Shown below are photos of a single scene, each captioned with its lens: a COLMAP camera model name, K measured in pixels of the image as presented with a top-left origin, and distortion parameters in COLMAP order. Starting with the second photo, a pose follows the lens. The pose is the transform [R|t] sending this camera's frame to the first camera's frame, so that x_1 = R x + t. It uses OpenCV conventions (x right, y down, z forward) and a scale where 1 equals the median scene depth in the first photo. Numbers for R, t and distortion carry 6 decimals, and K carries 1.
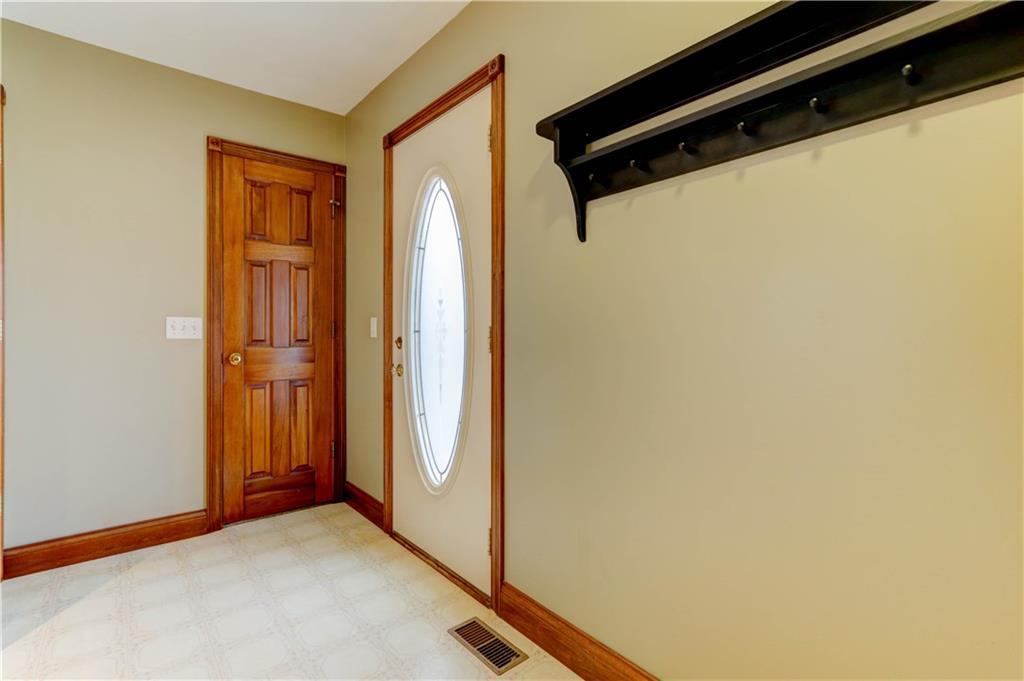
lens RADIAL K [[483.7, 0, 508.4], [0, 483.7, 333.4], [0, 0, 1]] dist [-0.000001, 0.001280]
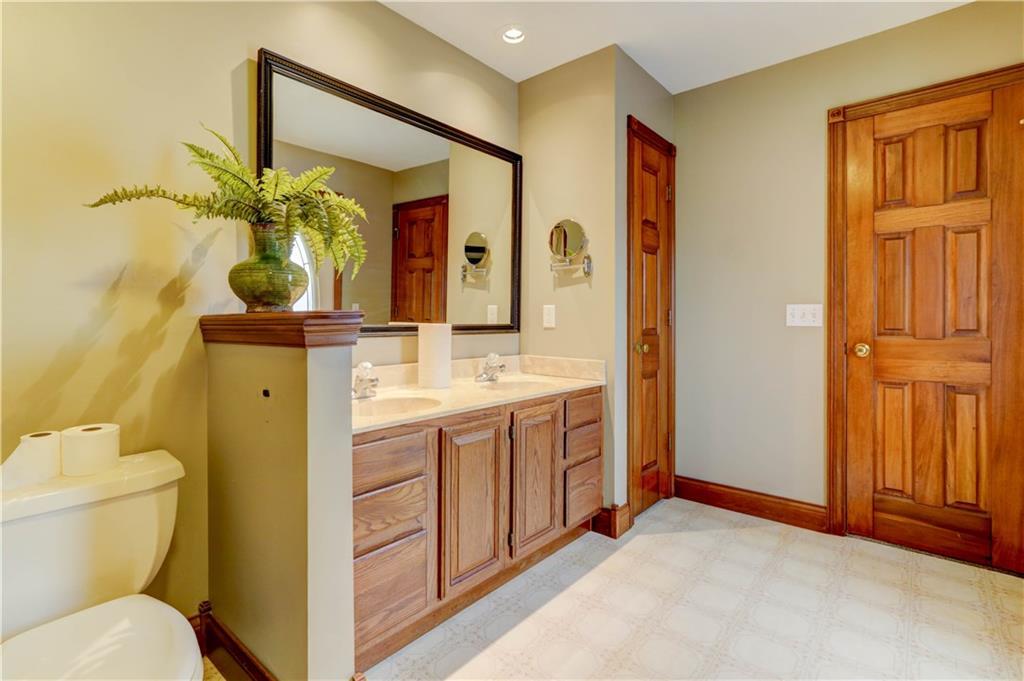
lens RADIAL K [[483.7, 0, 508.2], [0, 483.7, 335.1], [0, 0, 1]] dist [-0.000001, 0.001280]
pose [[0.165830, 0.014531, -0.986047, 0.189716], [-0.012733, 0.999840, 0.012593, 0.022298], [0.986072, 0.010468, 0.165988, 0.216530]]
